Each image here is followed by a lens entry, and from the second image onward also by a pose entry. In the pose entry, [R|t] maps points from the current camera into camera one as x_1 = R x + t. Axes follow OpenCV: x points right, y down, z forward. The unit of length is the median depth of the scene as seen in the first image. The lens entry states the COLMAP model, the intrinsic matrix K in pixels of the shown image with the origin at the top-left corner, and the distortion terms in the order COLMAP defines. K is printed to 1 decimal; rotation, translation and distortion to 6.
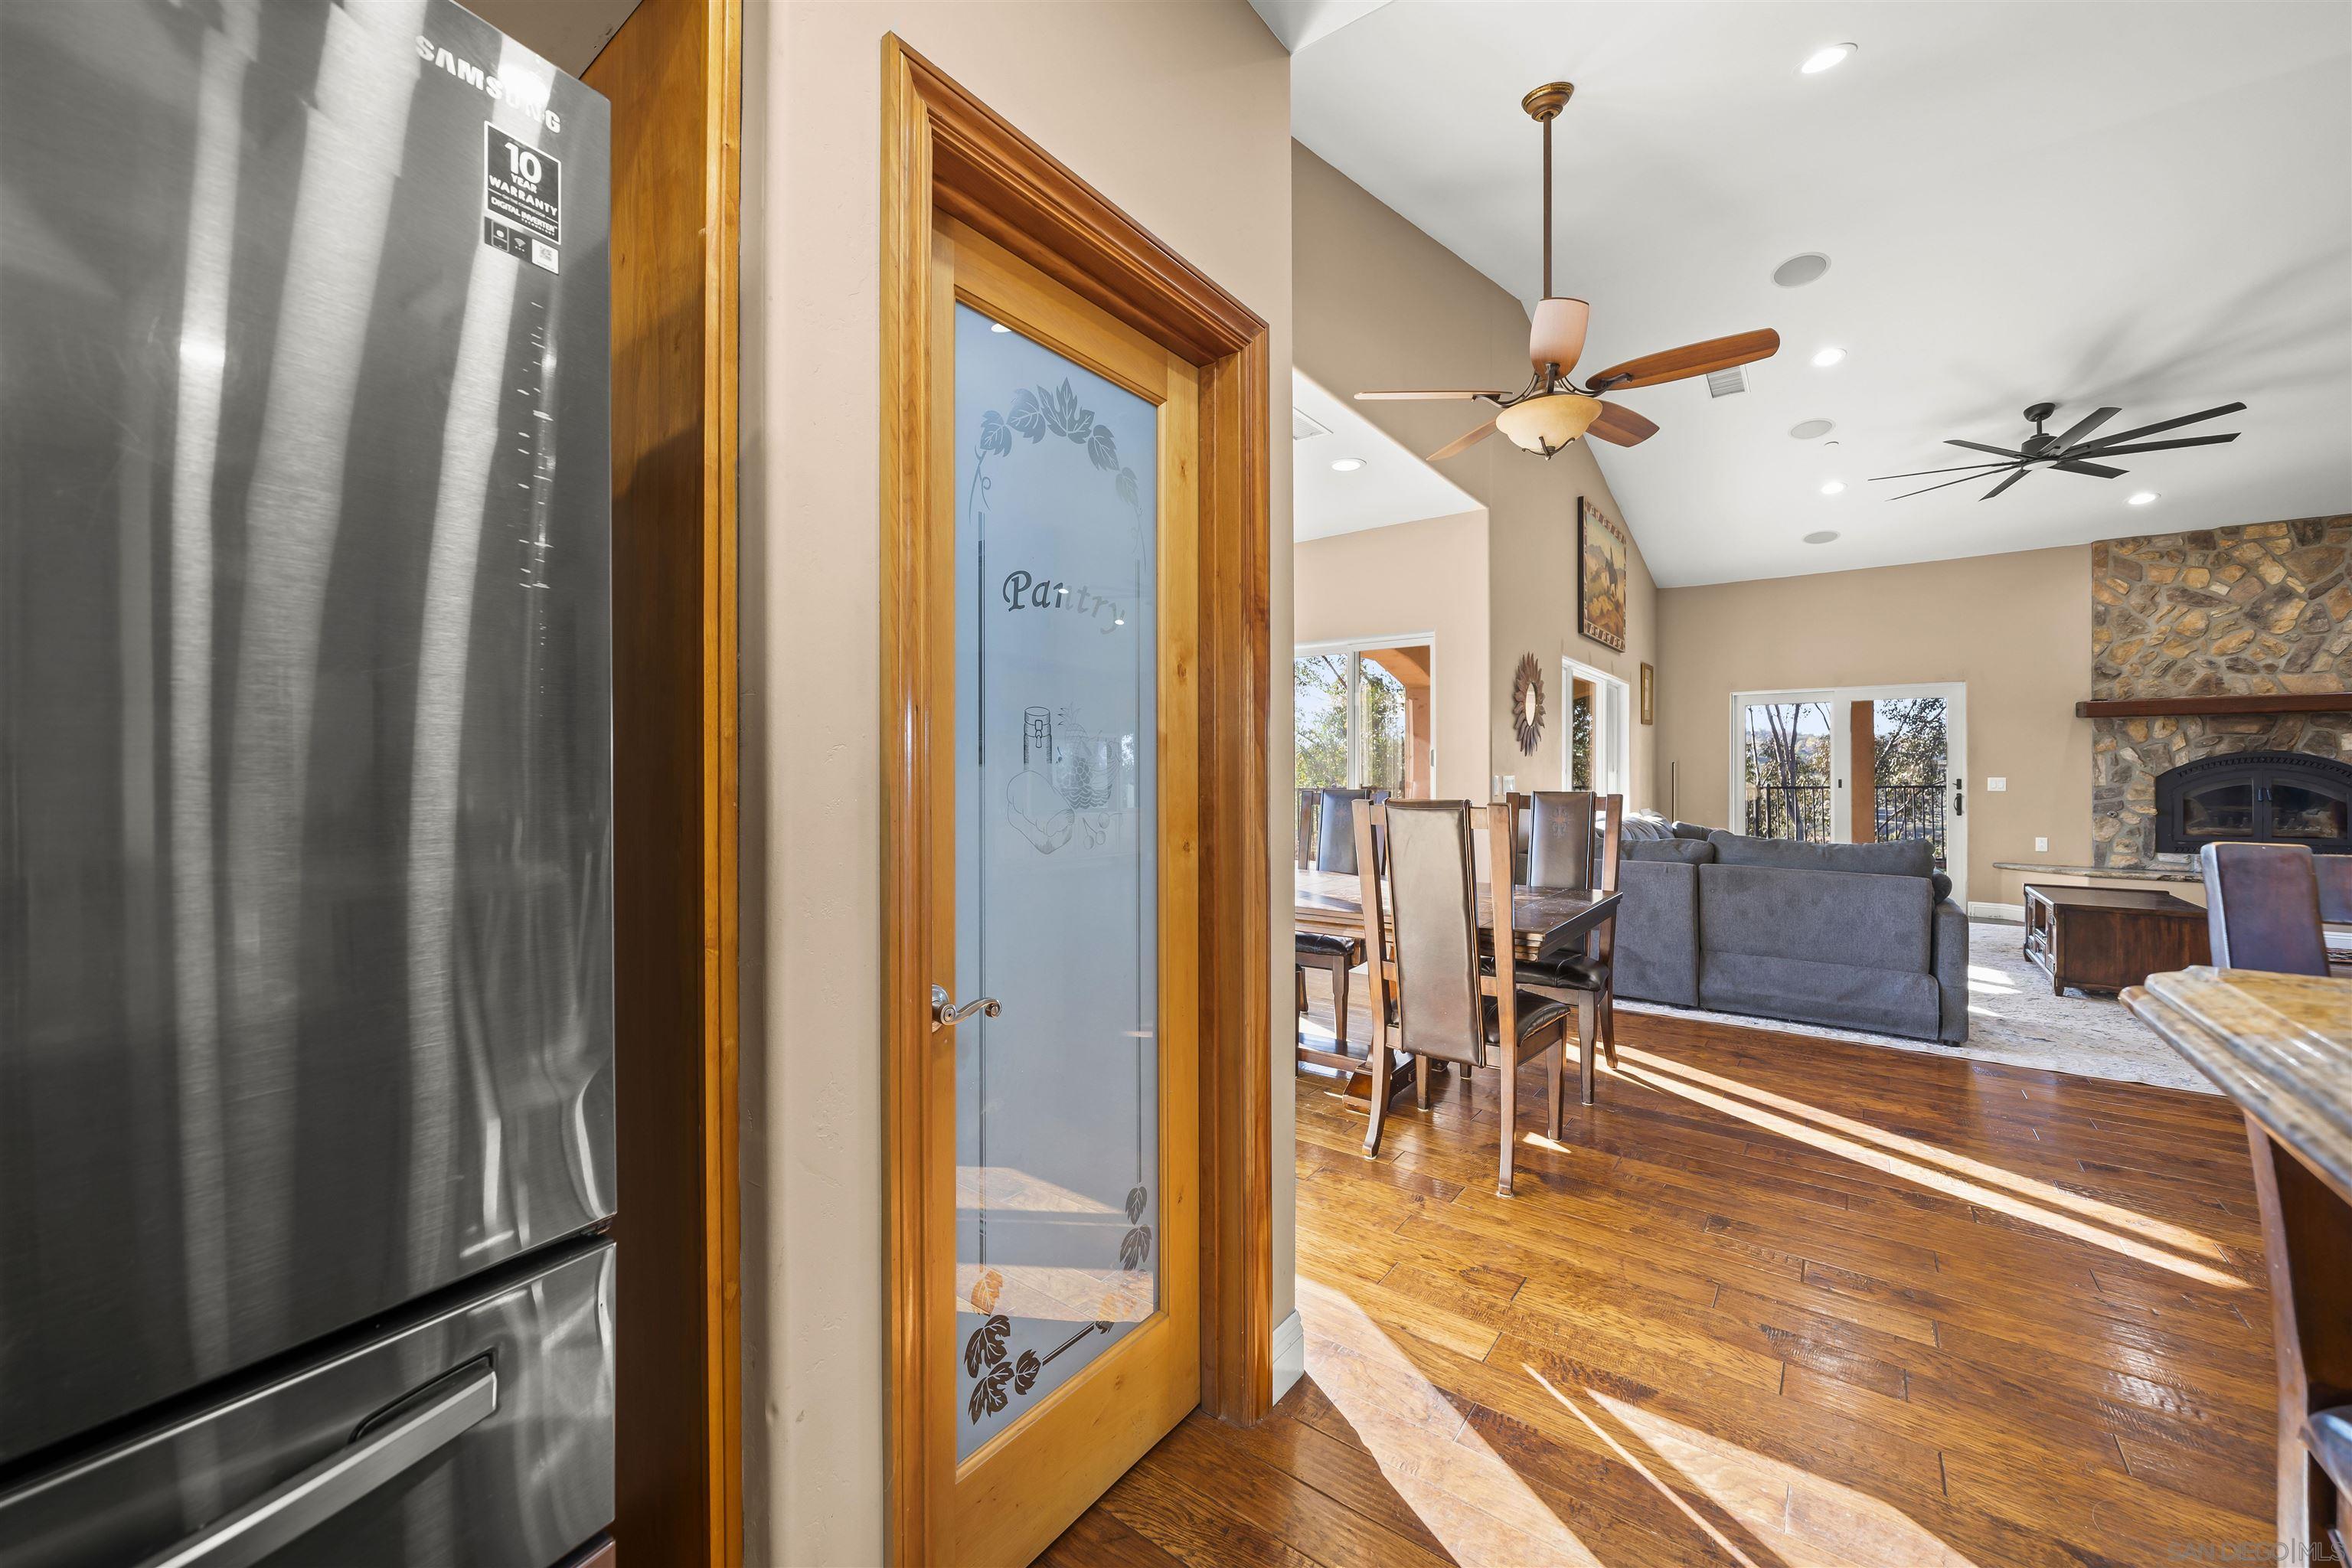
lens RADIAL K [[885.4, 0, 1179.7], [0, 885.4, 780.1], [0, 0, 1]] dist [-0.000467, -0.000008]
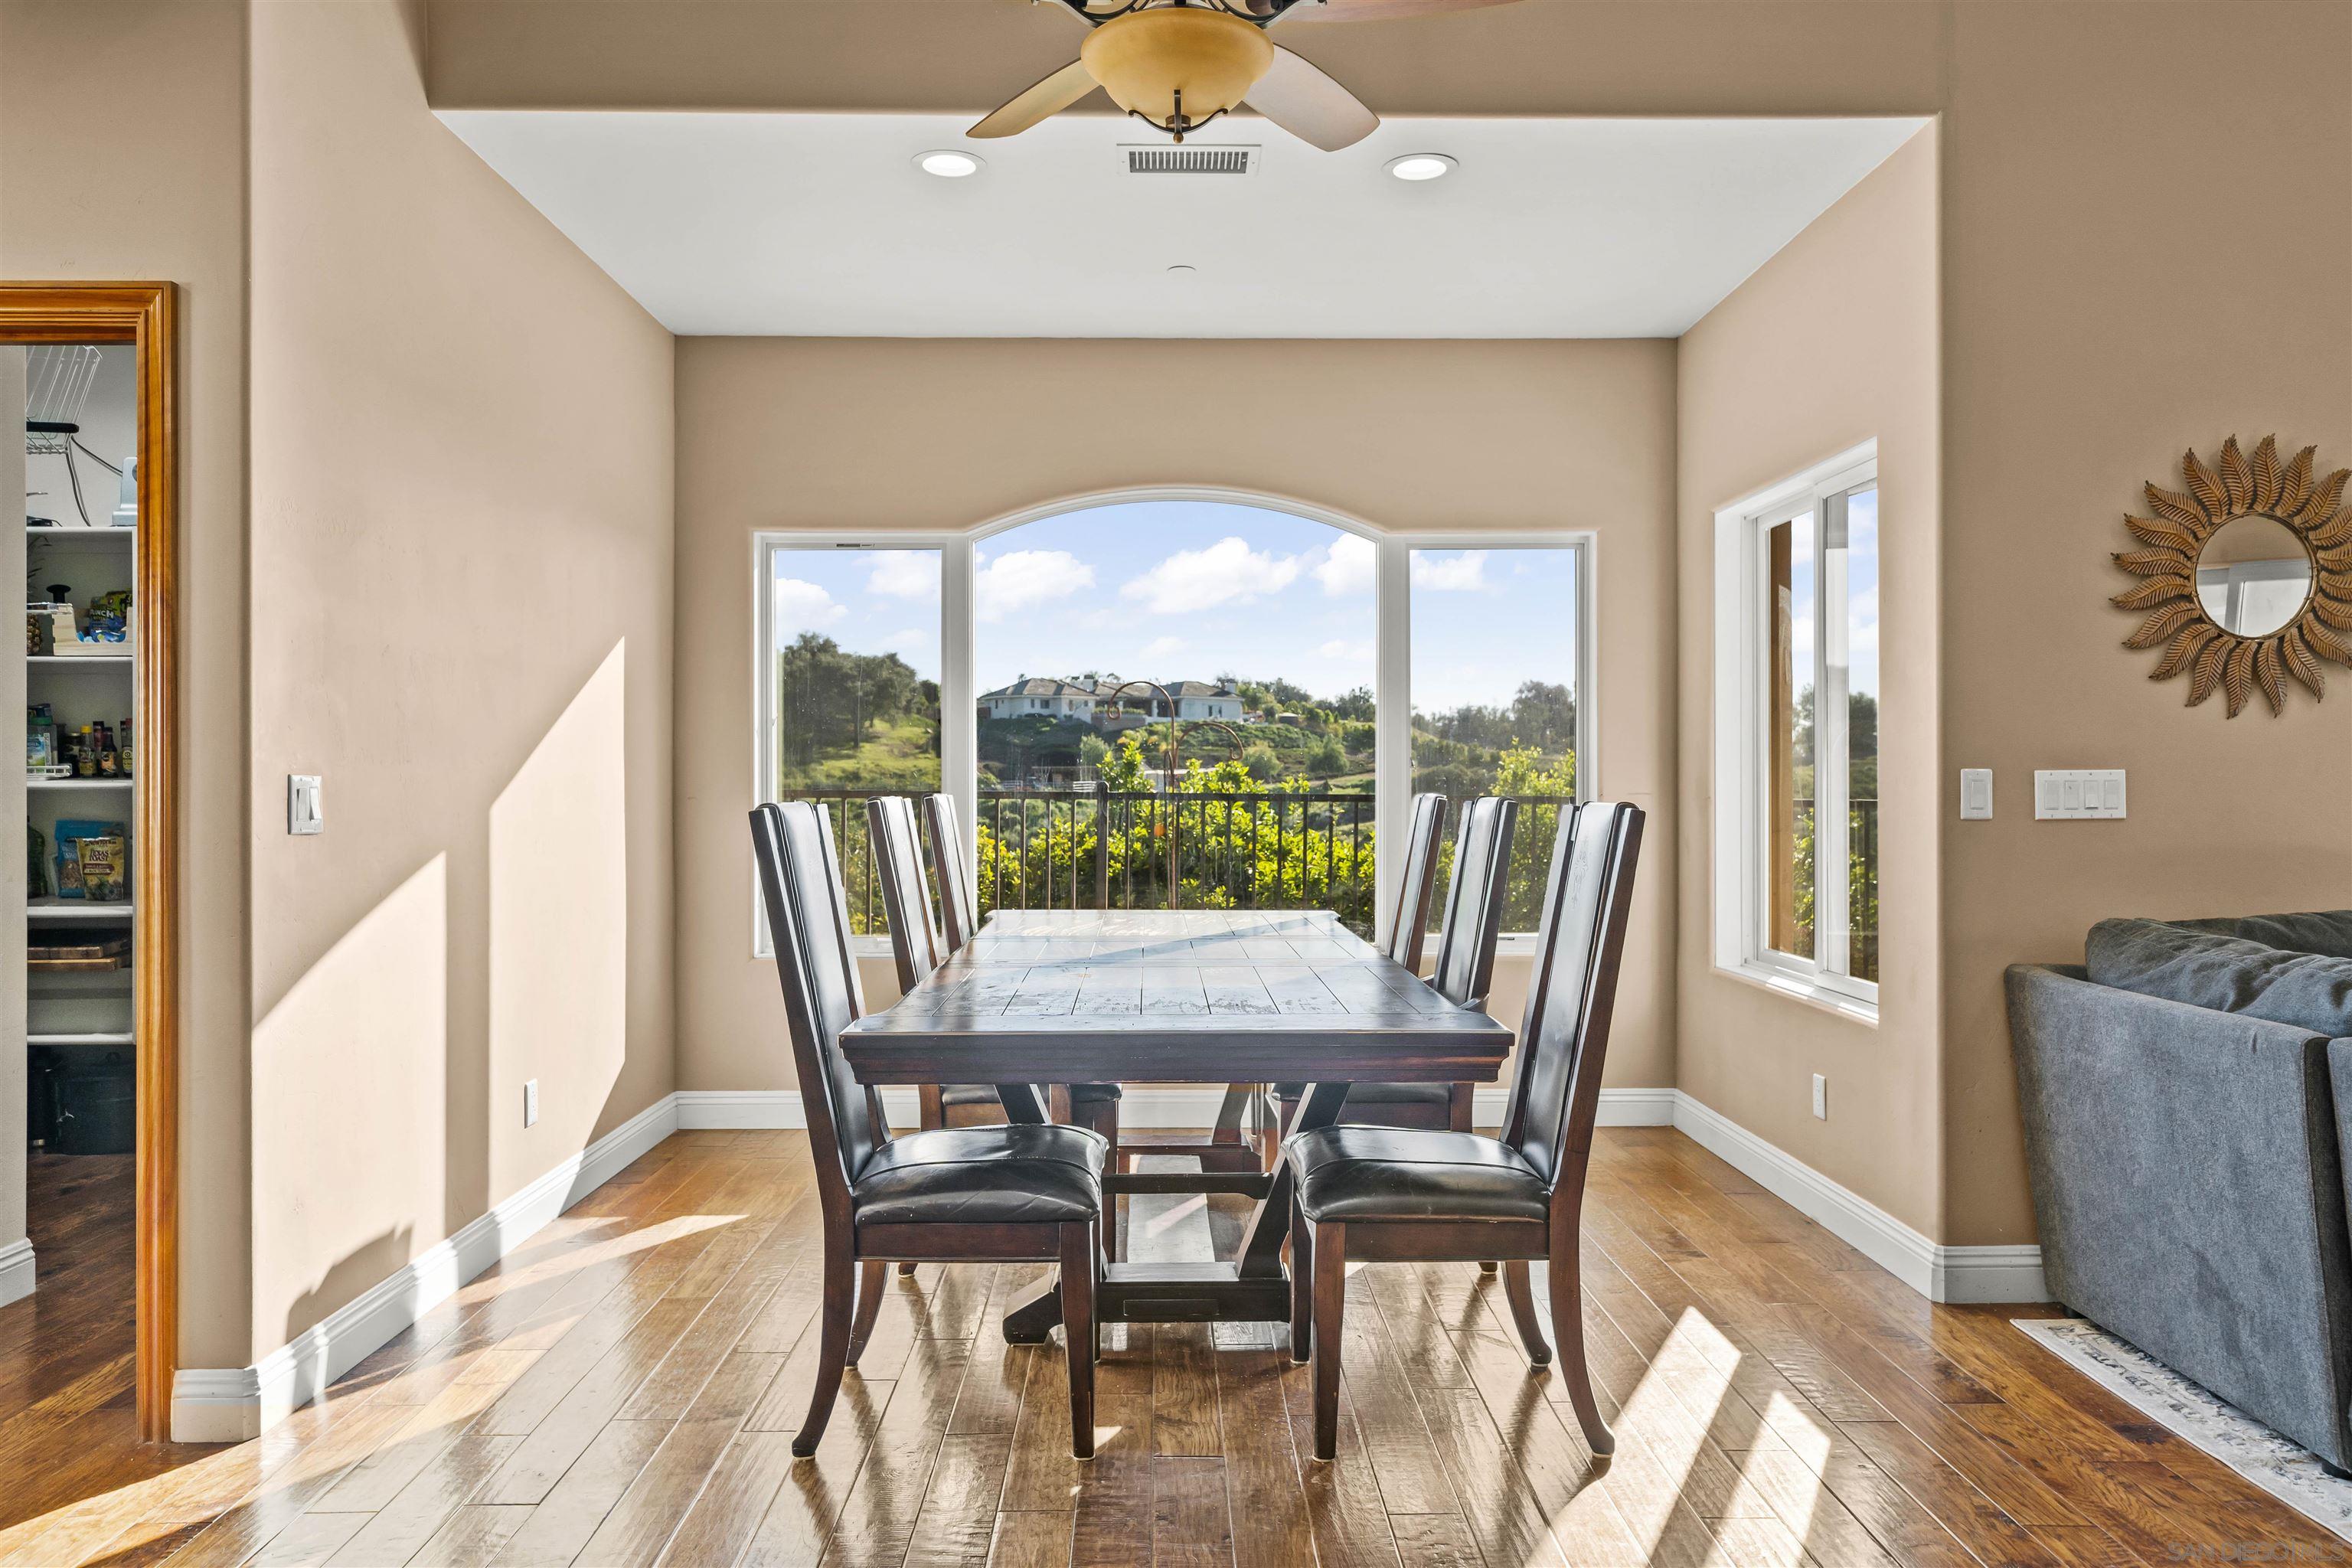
lens RADIAL K [[1582.4, 0, 1152.3], [0, 1582.4, 778.9], [0, 0, 1]] dist [-0.007585, 0.002071]
pose [[0.600296, -0.004041, -0.799767, 0.771681], [0.000672, 0.999989, -0.004548, 0.003563], [0.799777, 0.002192, 0.600293, 0.294879]]
